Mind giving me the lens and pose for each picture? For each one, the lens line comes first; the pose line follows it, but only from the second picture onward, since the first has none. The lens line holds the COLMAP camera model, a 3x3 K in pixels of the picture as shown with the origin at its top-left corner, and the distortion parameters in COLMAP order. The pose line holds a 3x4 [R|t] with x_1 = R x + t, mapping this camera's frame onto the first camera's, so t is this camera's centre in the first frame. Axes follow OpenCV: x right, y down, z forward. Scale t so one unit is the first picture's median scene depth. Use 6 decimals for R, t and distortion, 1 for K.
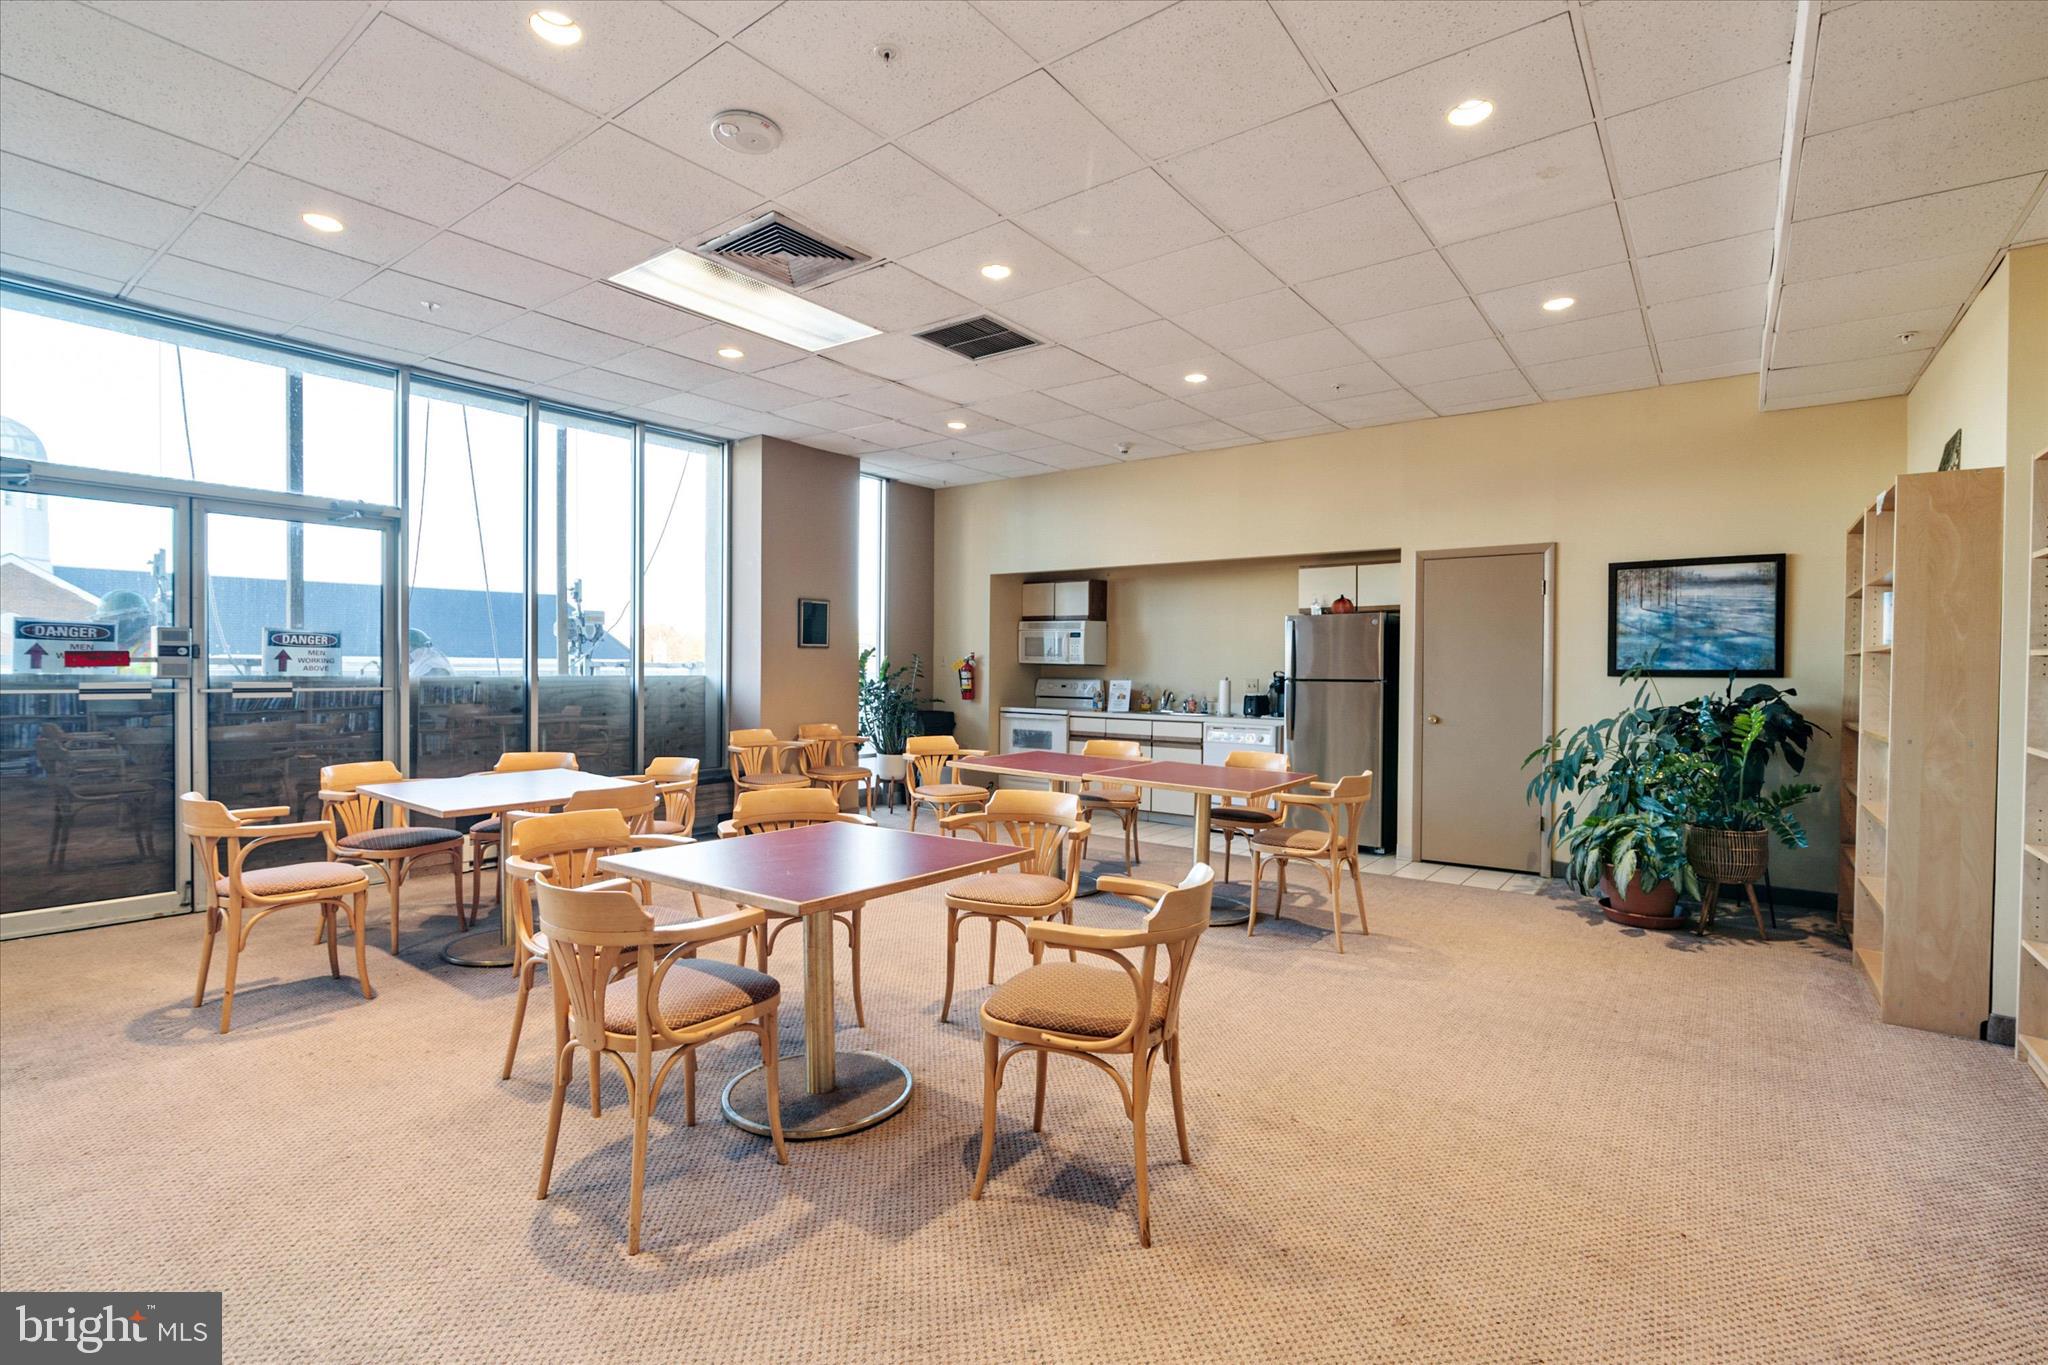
lens RADIAL K [[928.4, 0, 1024.0], [0, 928.4, 682.5], [0, 0, 1]] dist [-0.015004, -0.000328]
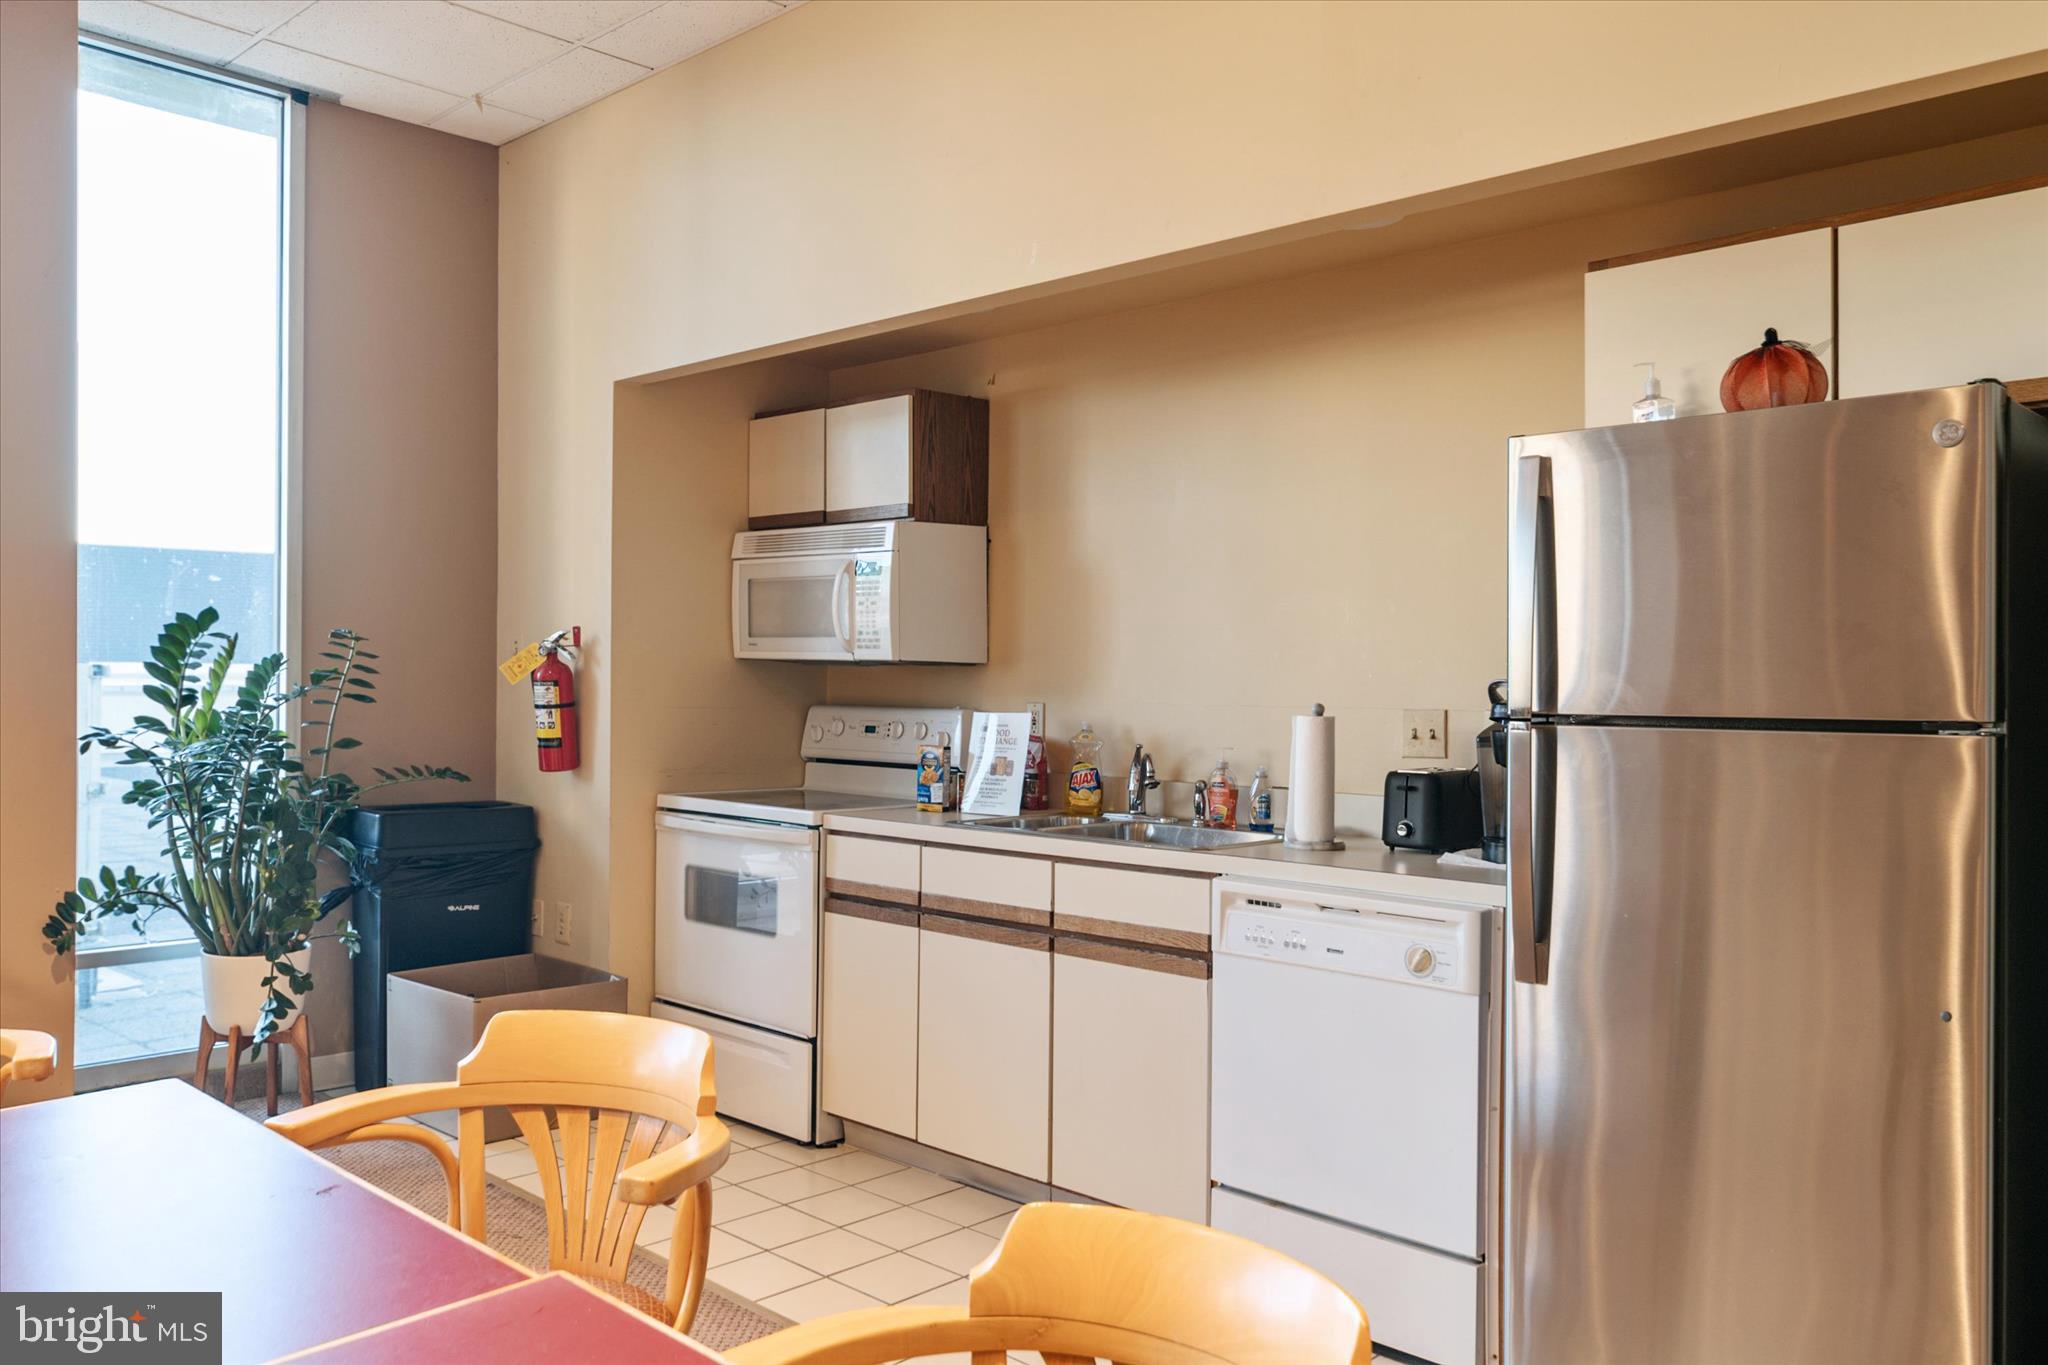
lens RADIAL K [[1539.5, 0, 1024.0], [0, 1539.5, 682.5], [0, 0, 1]] dist [0.001355, -0.000111]
pose [[0.991551, -0.000927, -0.129715, 0.175483], [-0.001154, 0.999872, -0.015965, -0.004214], [0.129713, 0.015980, 0.991423, 0.500822]]
